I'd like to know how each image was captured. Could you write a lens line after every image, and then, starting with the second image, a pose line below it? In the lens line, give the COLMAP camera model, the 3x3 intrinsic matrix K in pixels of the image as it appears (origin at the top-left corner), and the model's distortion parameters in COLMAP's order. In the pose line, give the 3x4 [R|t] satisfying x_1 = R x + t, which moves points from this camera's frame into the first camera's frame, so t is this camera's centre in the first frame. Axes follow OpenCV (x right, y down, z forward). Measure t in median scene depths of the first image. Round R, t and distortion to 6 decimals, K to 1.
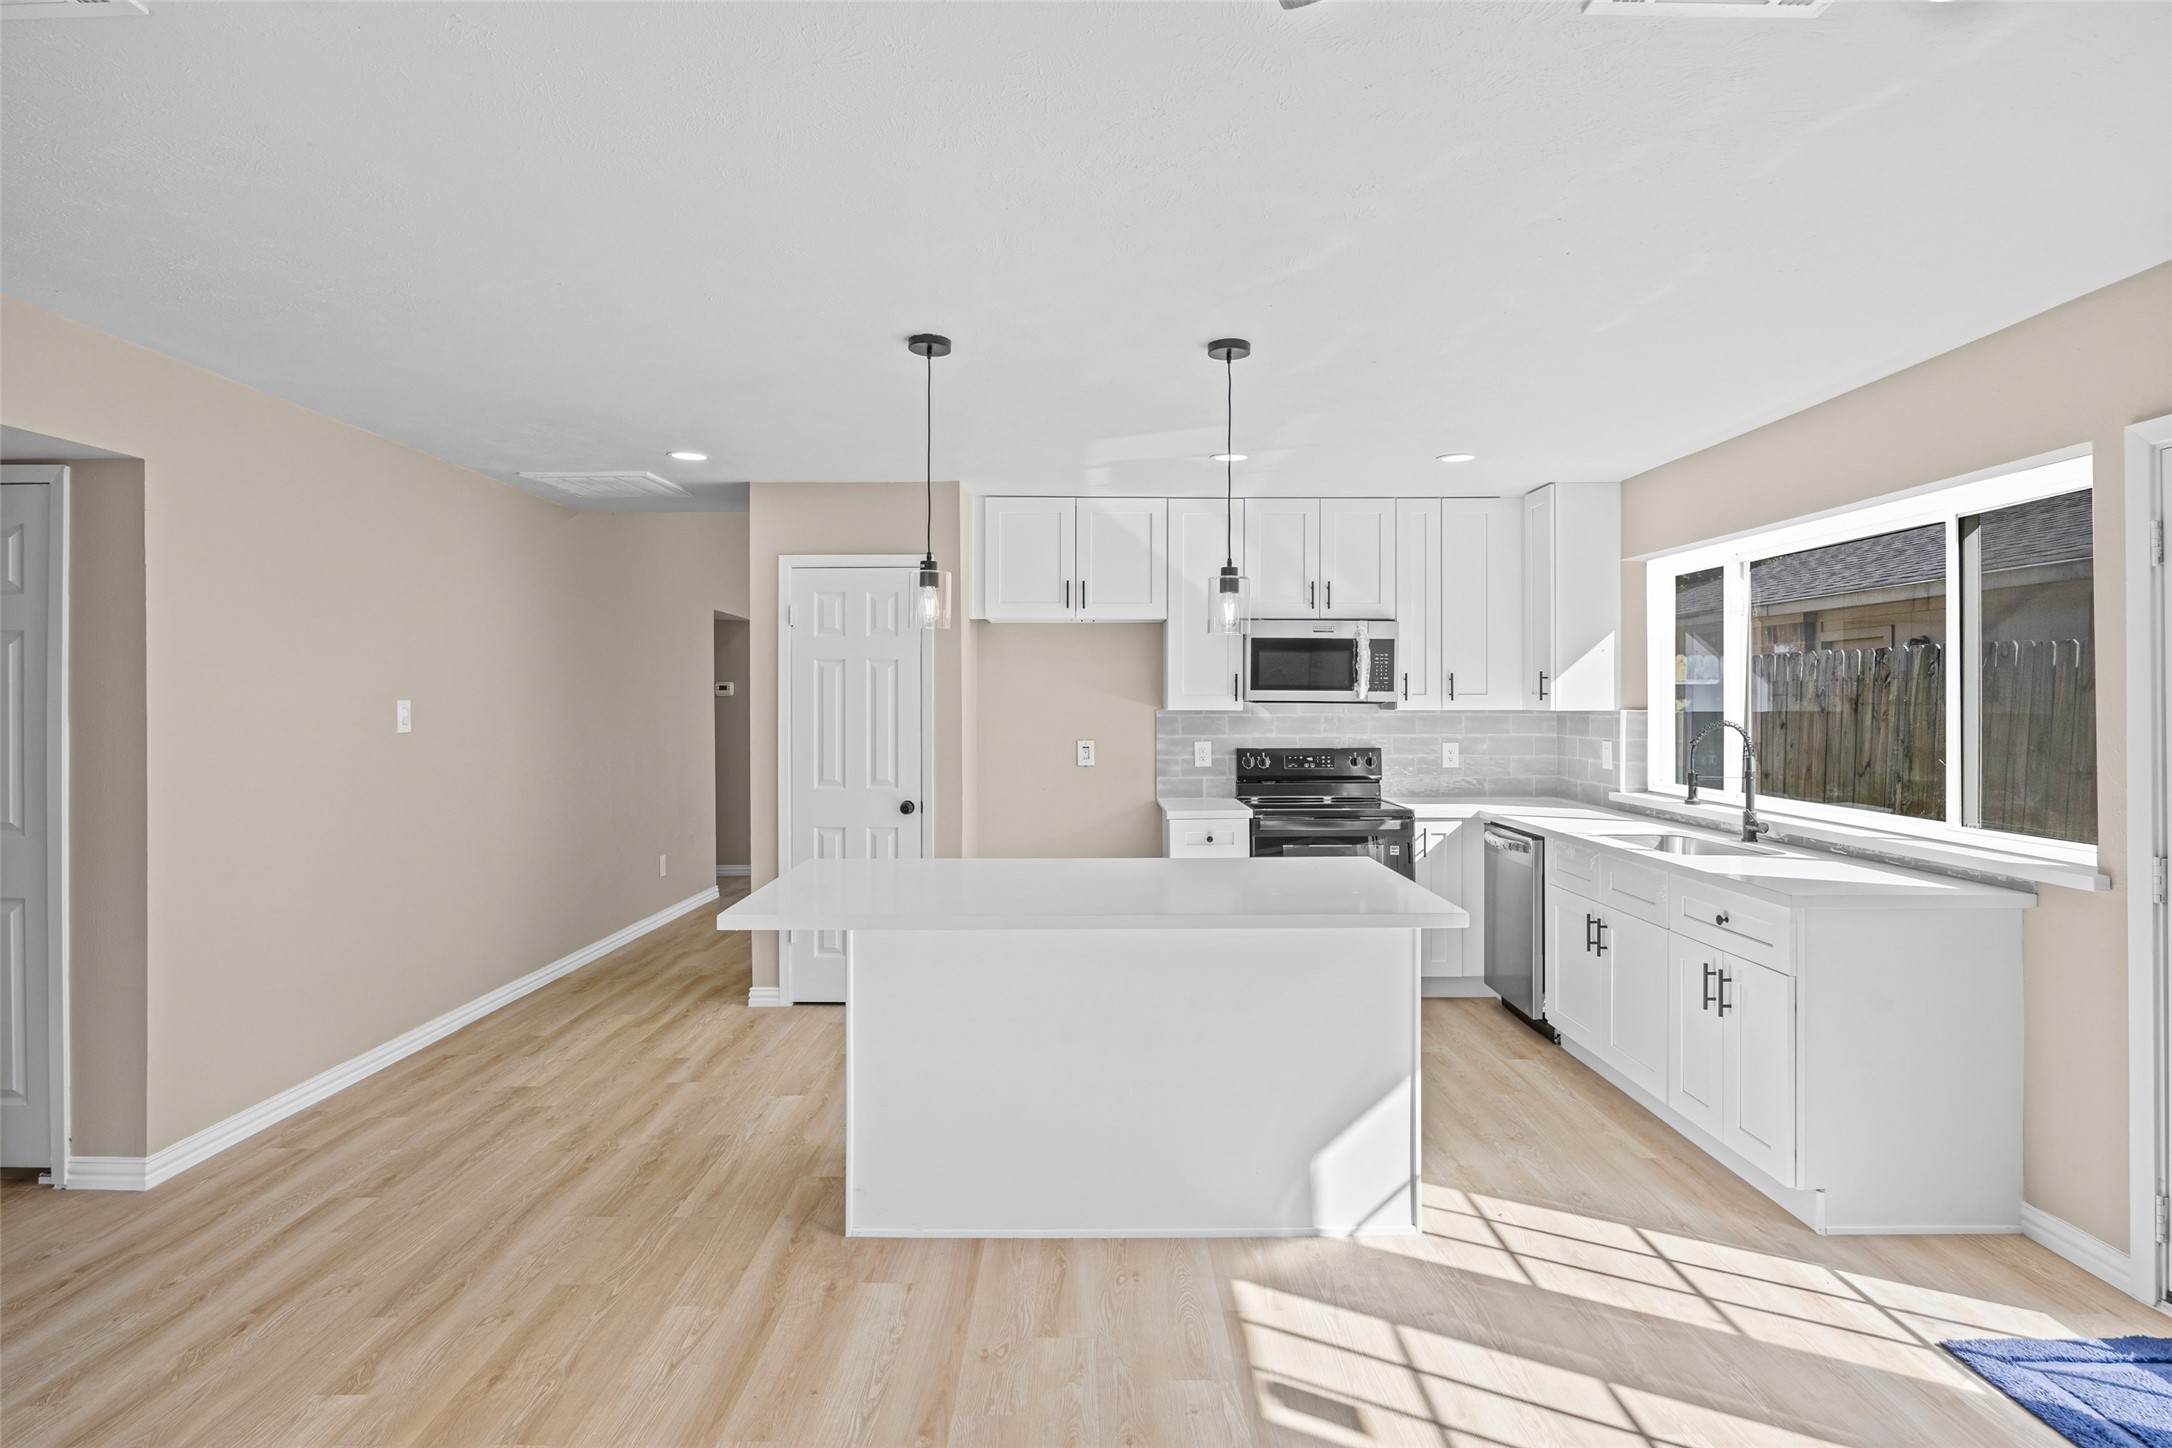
lens RADIAL K [[1090.2, 0, 1091.2], [0, 1090.2, 705.4], [0, 0, 1]] dist [0.001626, -0.001221]
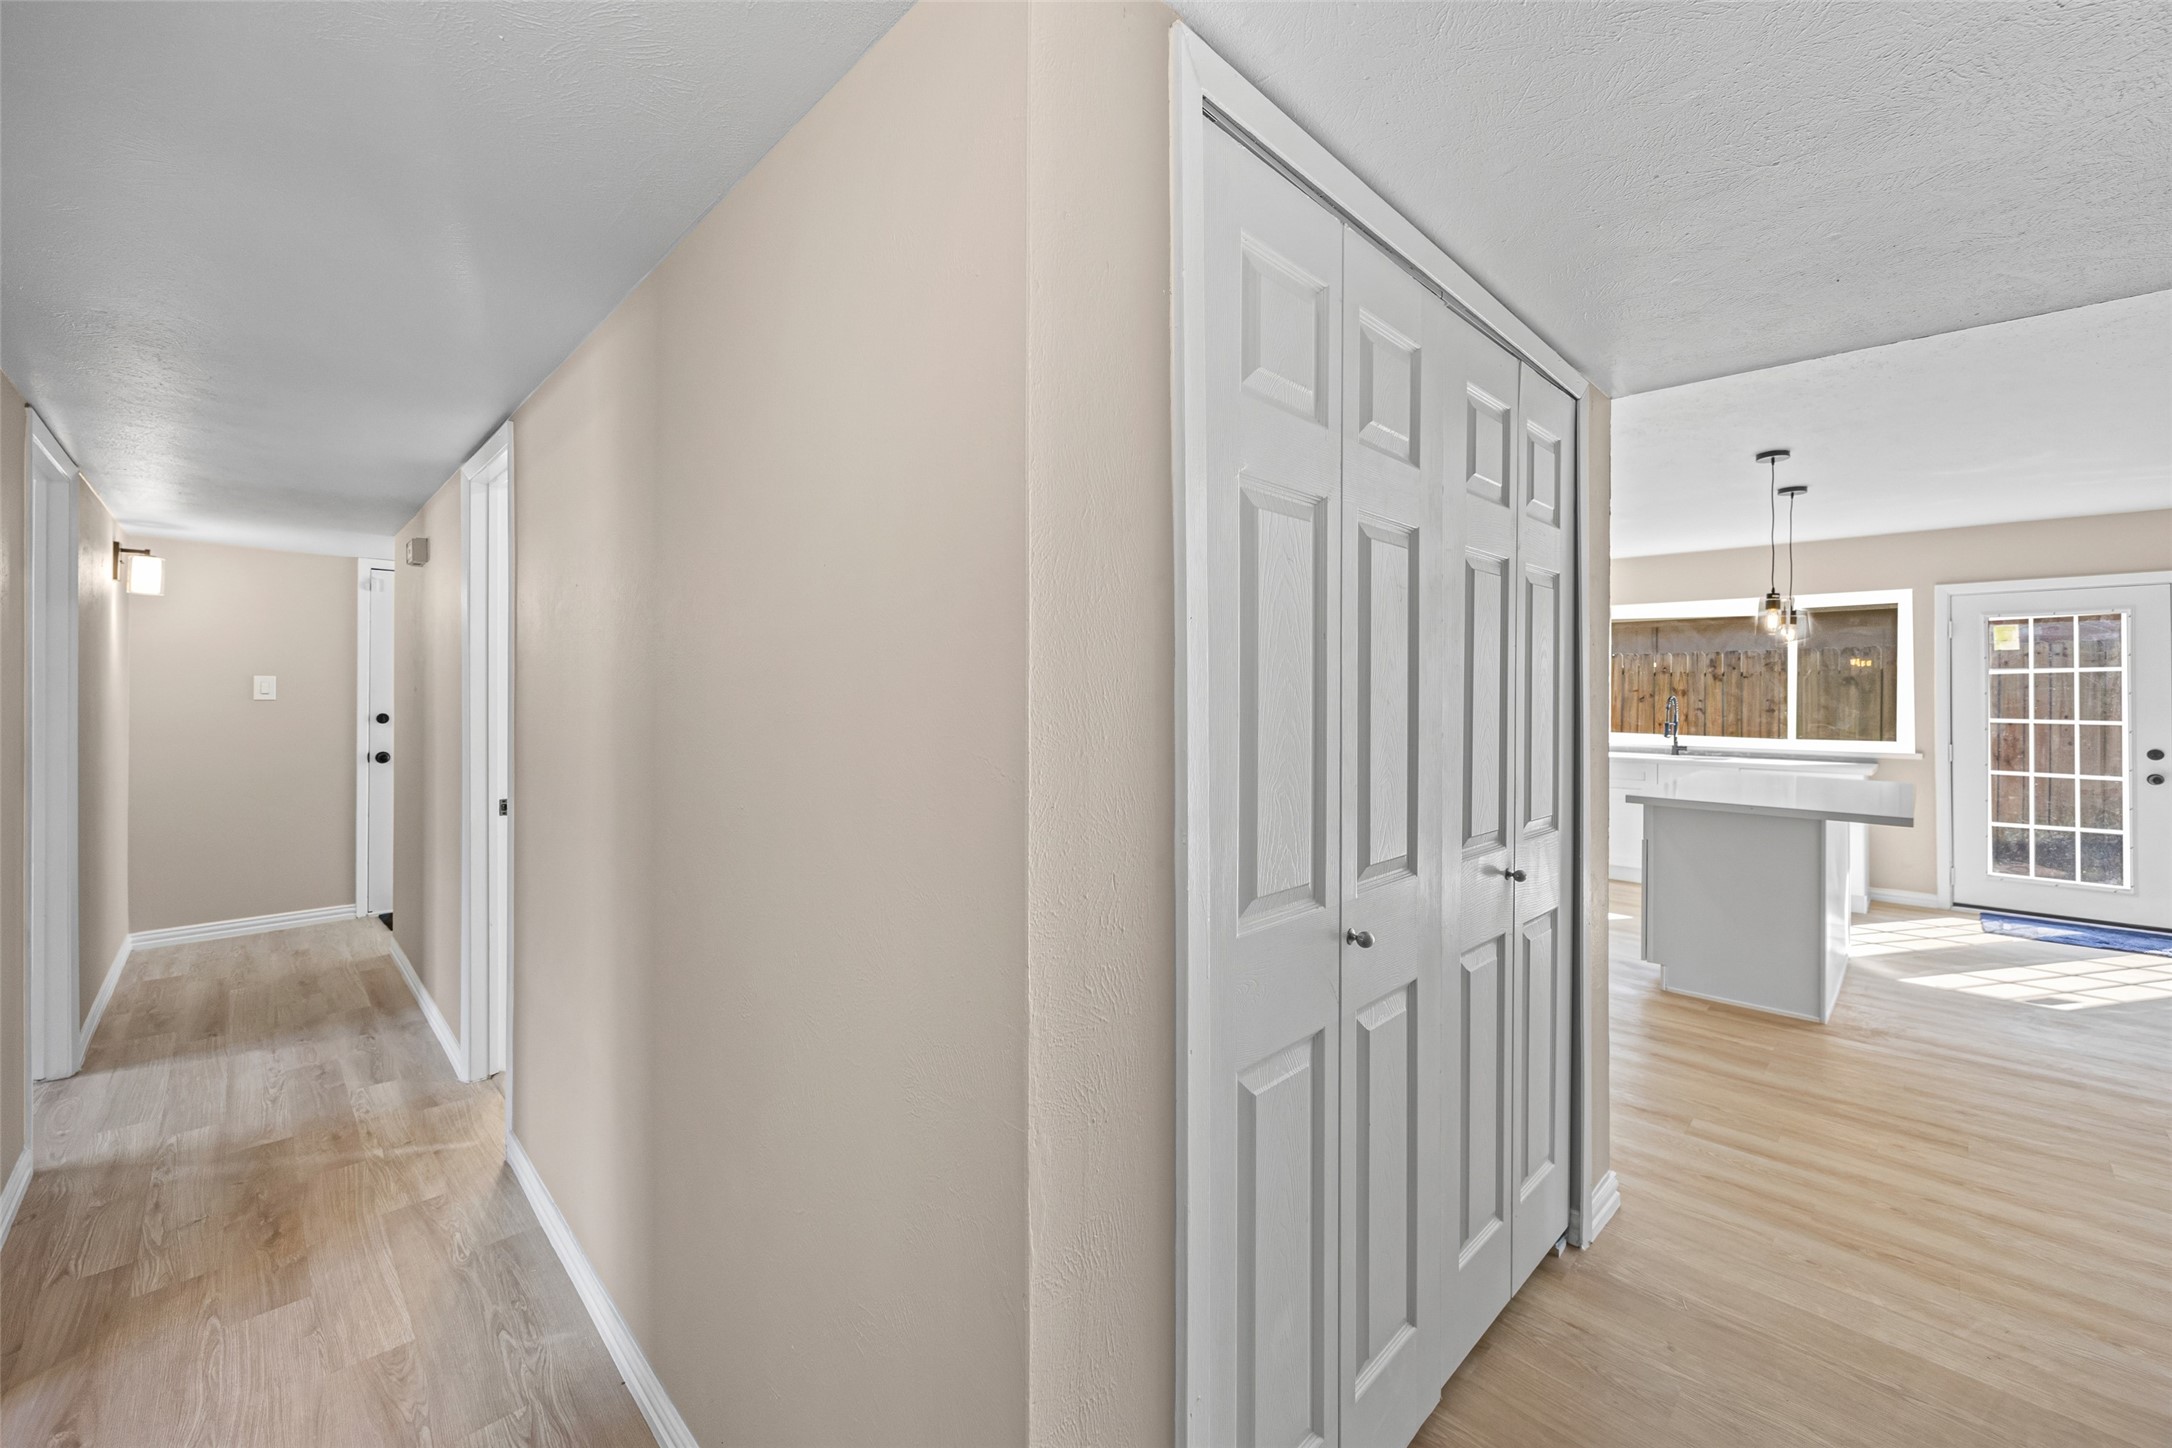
lens RADIAL K [[845.9, 0, 1075.1], [0, 845.9, 689.3], [0, 0, 1]] dist [0.003964, 0.000184]
pose [[0.718477, 0.009359, 0.695488, -1.342157], [-0.005524, 0.999955, -0.007750, 0.018761], [-0.695529, 0.001727, 0.718496, 0.638738]]
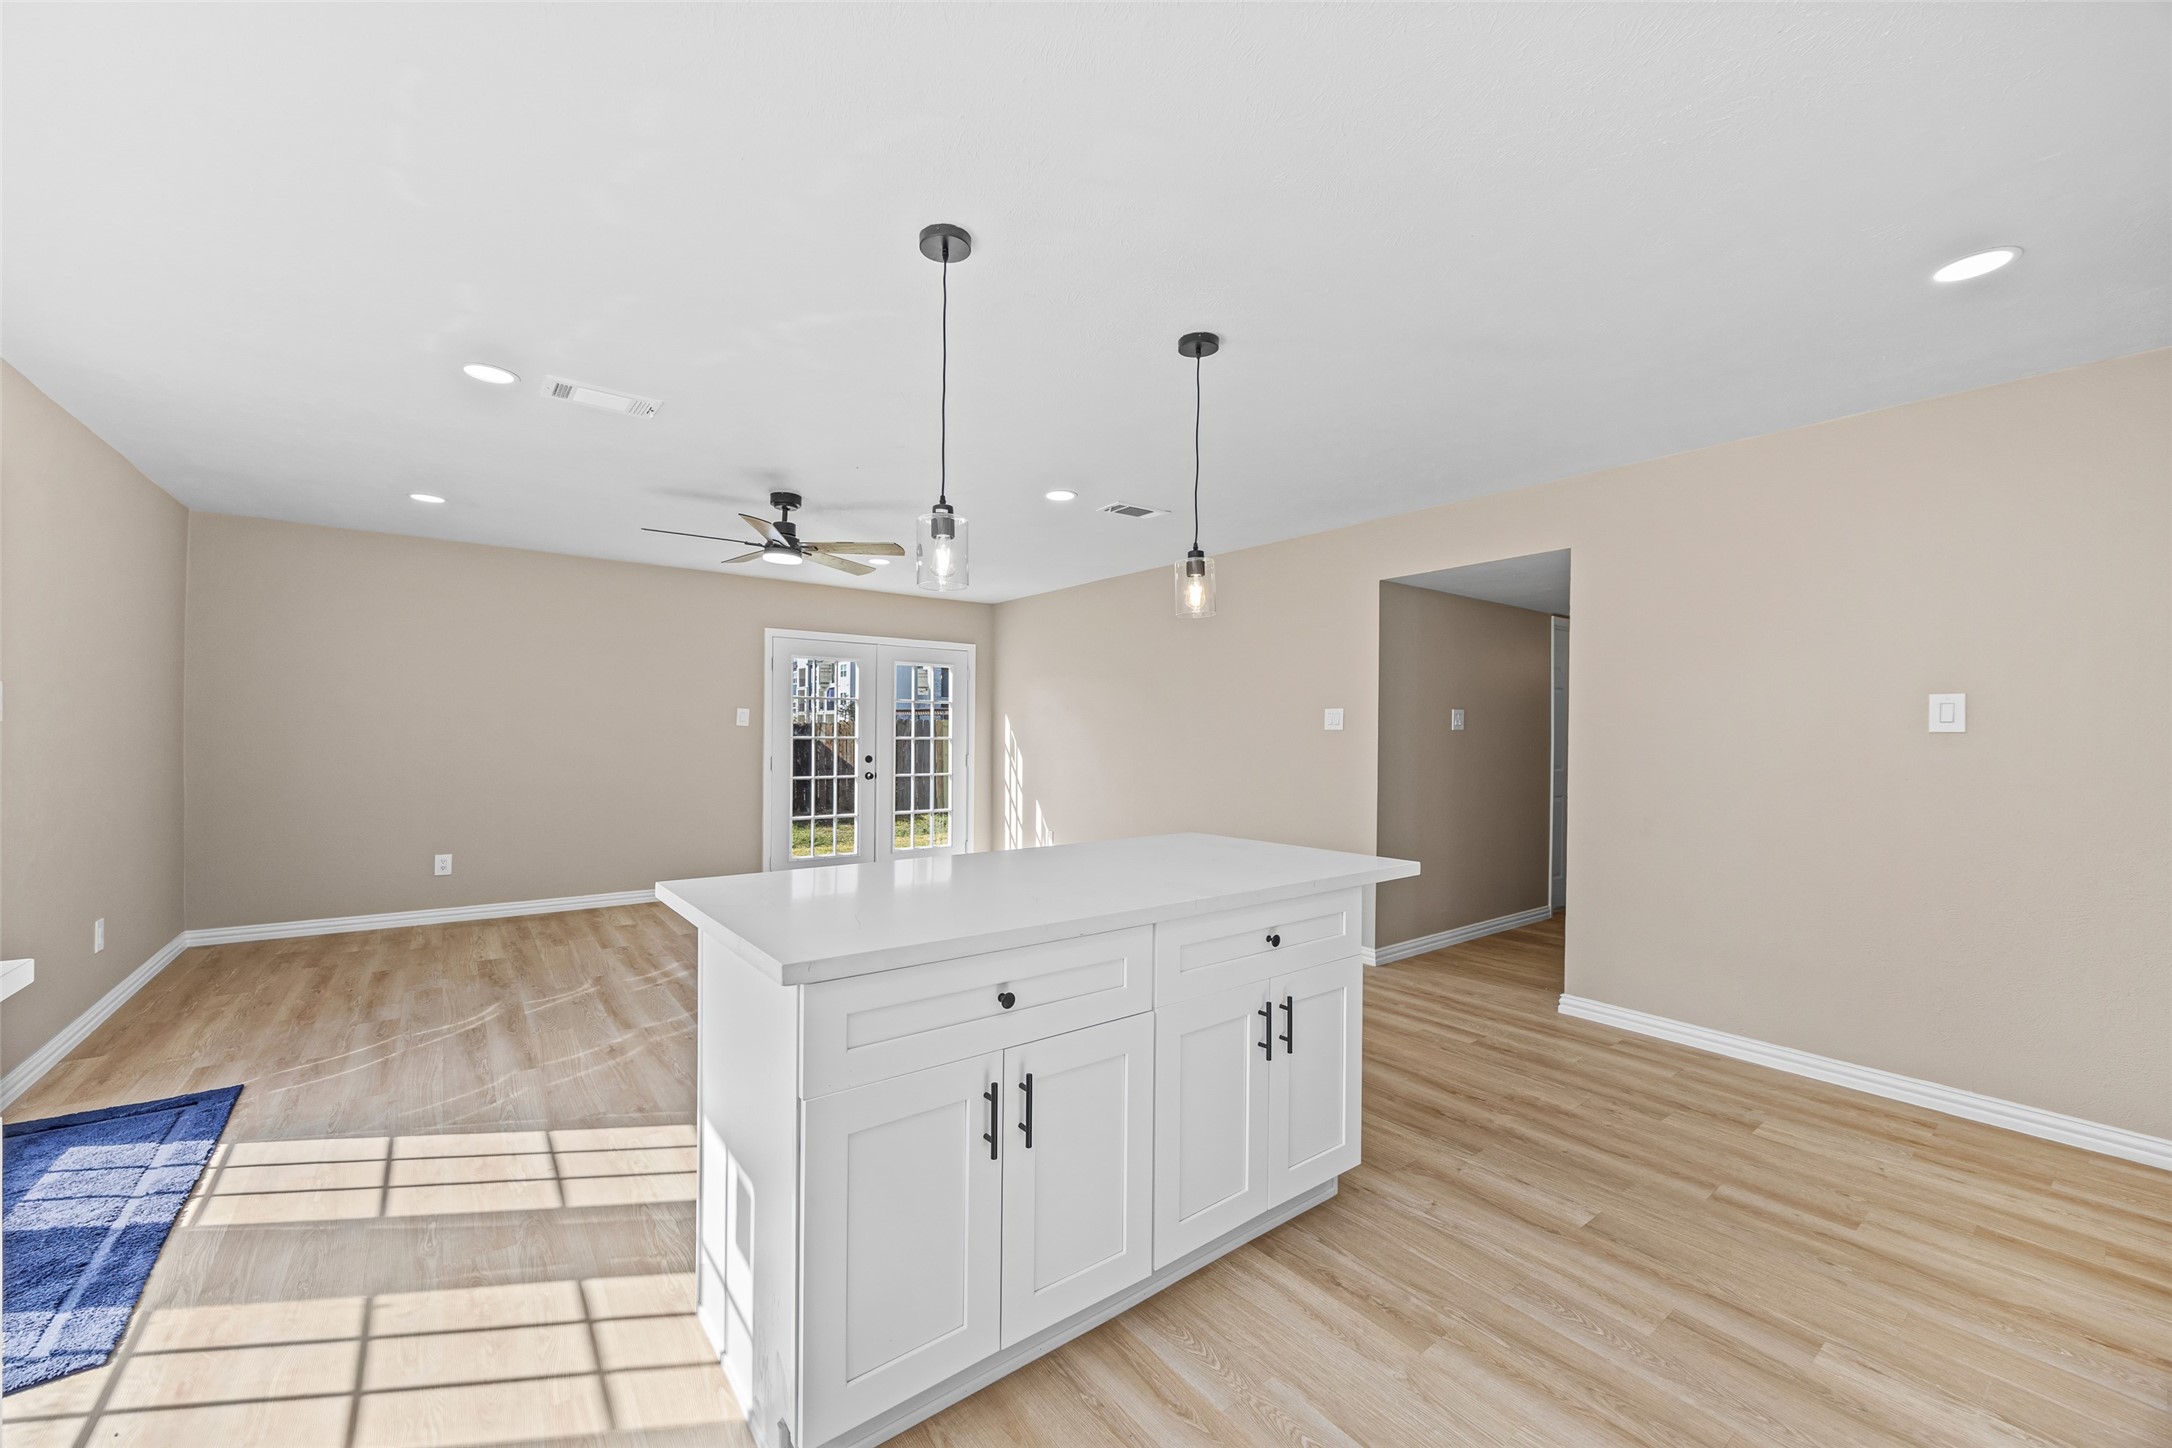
lens RADIAL K [[845.9, 0, 1087.9], [0, 845.9, 731.8], [0, 0, 1]] dist [0.003964, 0.000184]
pose [[-0.794007, -0.004286, -0.607894, 0.338890], [-0.008456, 0.999956, 0.003994, 0.030336], [0.607850, 0.008312, -0.794008, 1.241243]]
